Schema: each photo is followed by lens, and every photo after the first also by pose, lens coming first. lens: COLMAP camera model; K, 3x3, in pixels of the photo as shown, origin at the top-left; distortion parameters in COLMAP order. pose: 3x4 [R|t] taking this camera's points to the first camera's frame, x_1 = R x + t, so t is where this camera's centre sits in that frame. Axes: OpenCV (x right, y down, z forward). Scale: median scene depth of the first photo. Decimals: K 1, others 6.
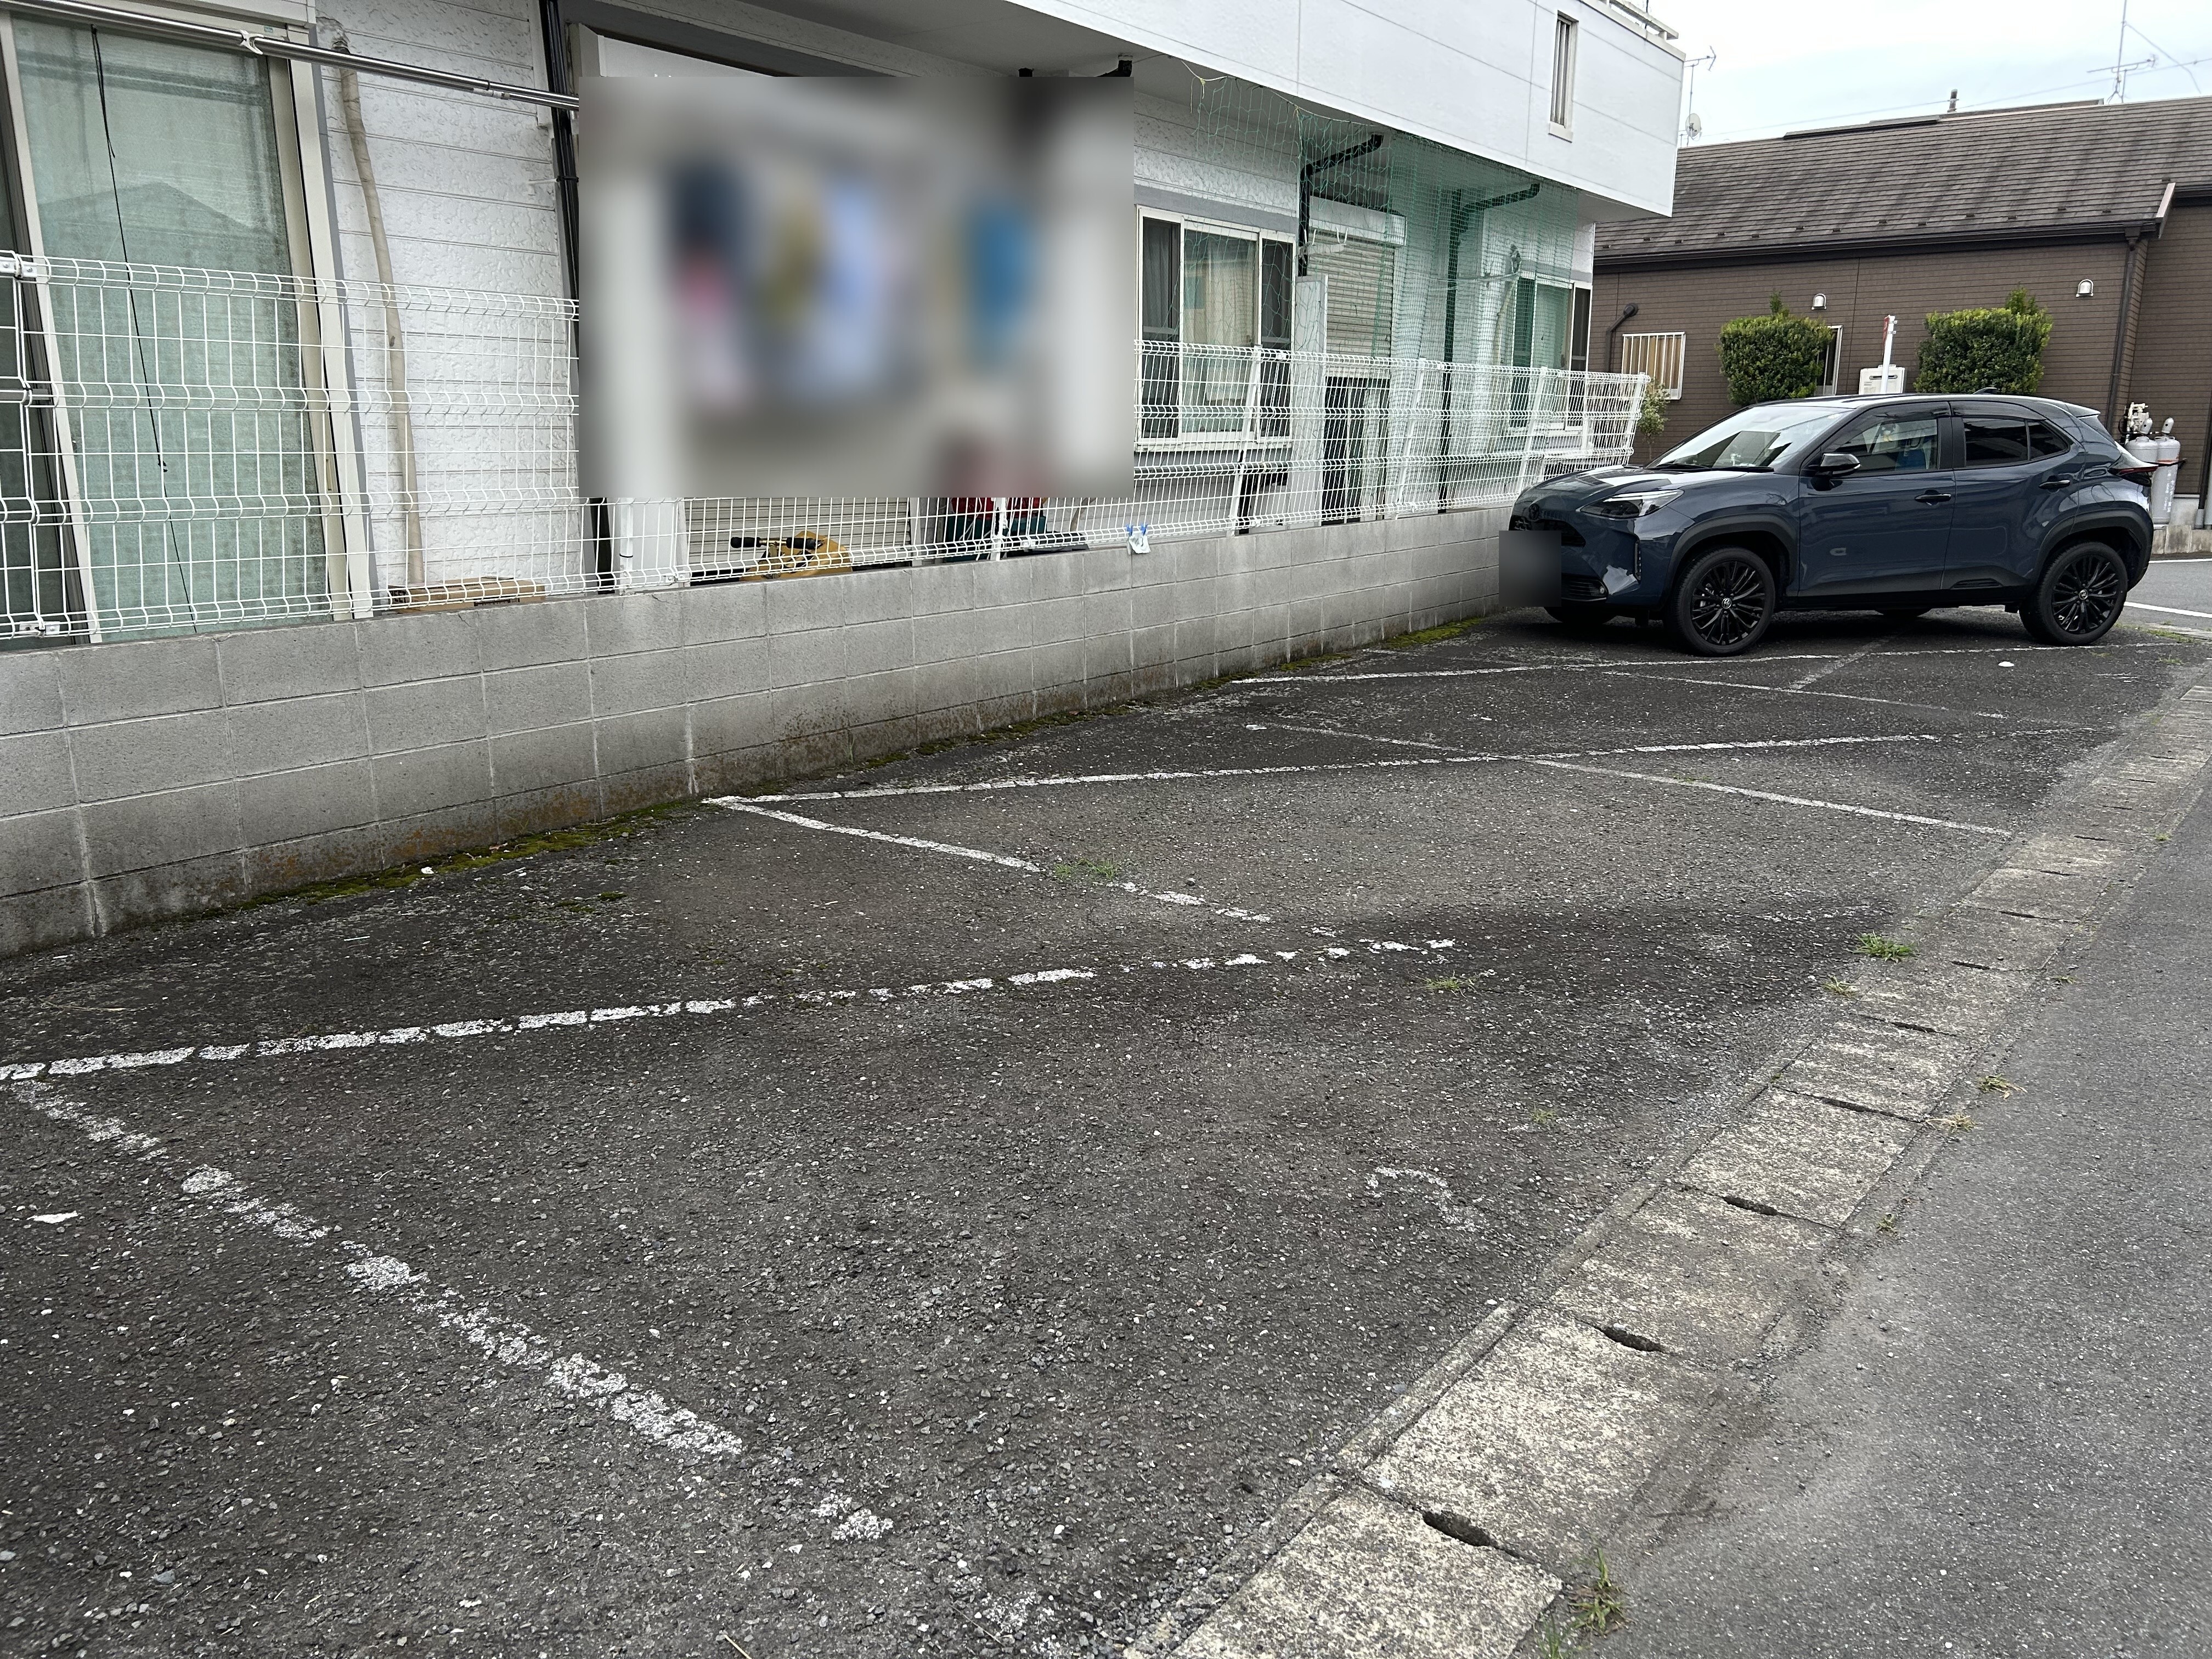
lens RADIAL K [[1646.9, 0, 1096.4], [0, 1646.9, 821.4], [0, 0, 1]] dist [0.055266, -0.059215]
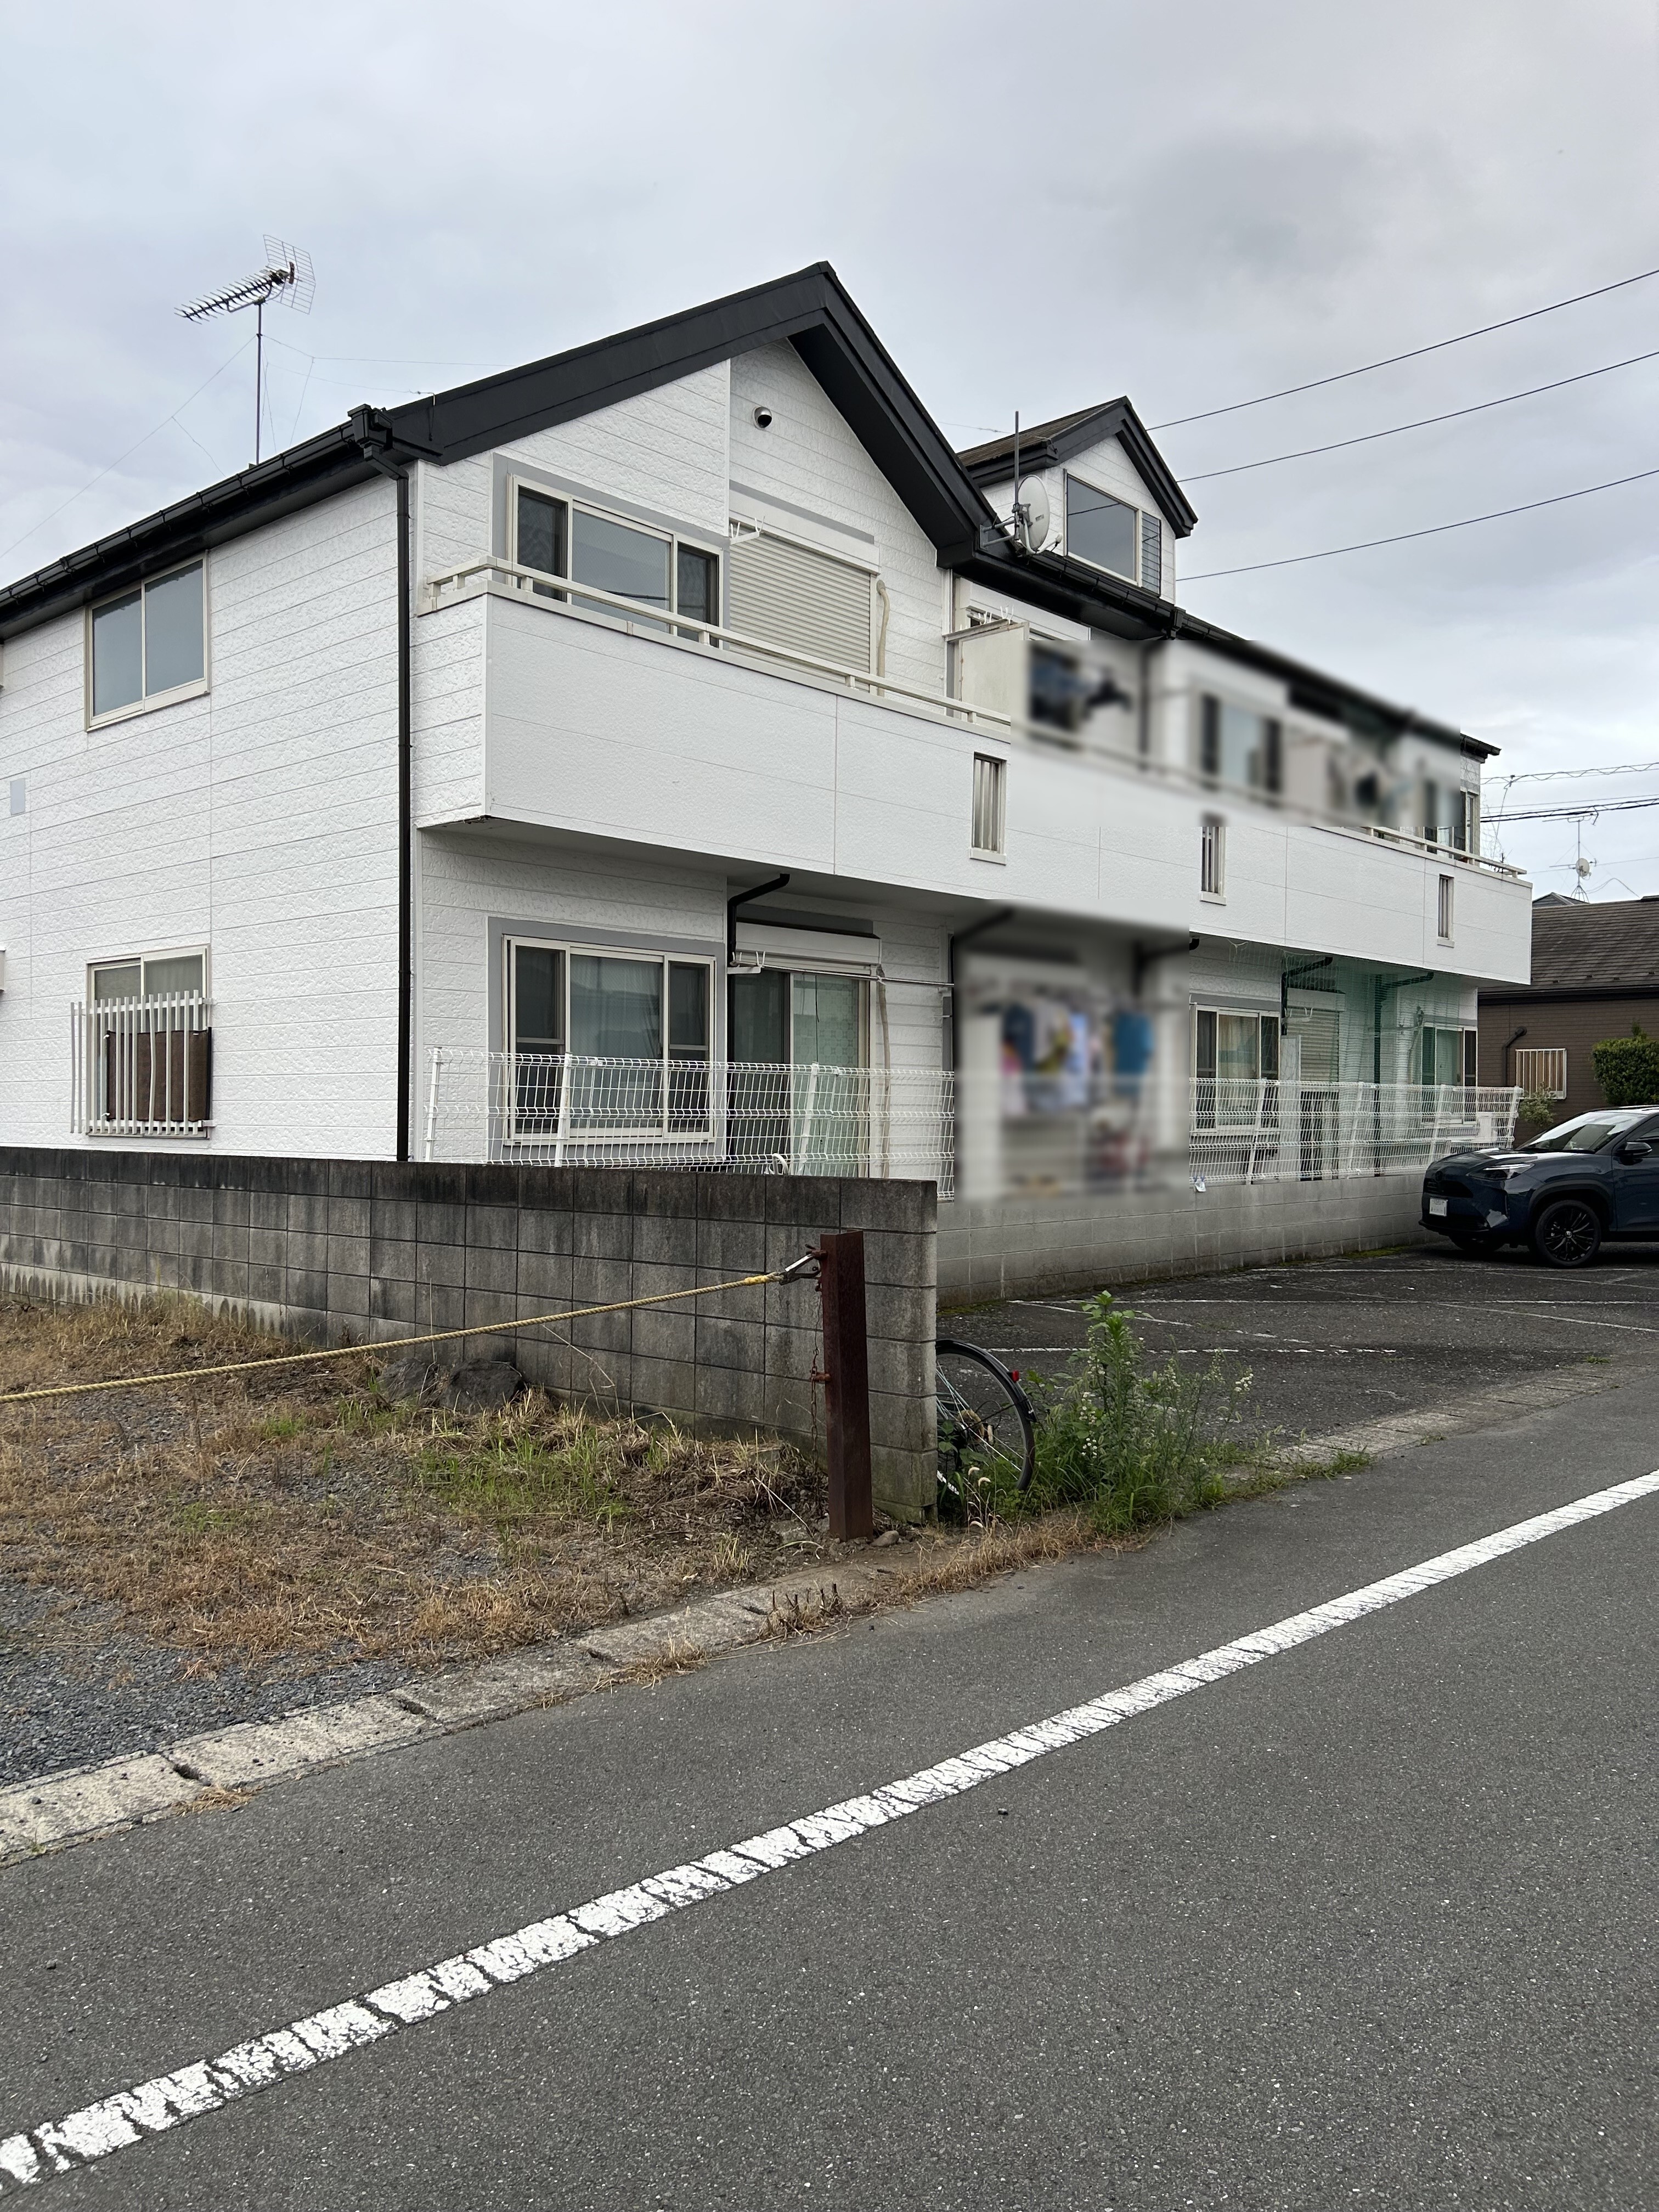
lens RADIAL K [[1646.9, 0, 752.1], [0, 1646.9, 1118.3], [0, 0, 1]] dist [0.055266, -0.059215]
pose [[0.988031, 0.009098, -0.153988, -0.148669], [-0.043089, 0.974801, -0.218874, 0.142990], [0.148117, 0.222889, 0.963526, -0.675862]]
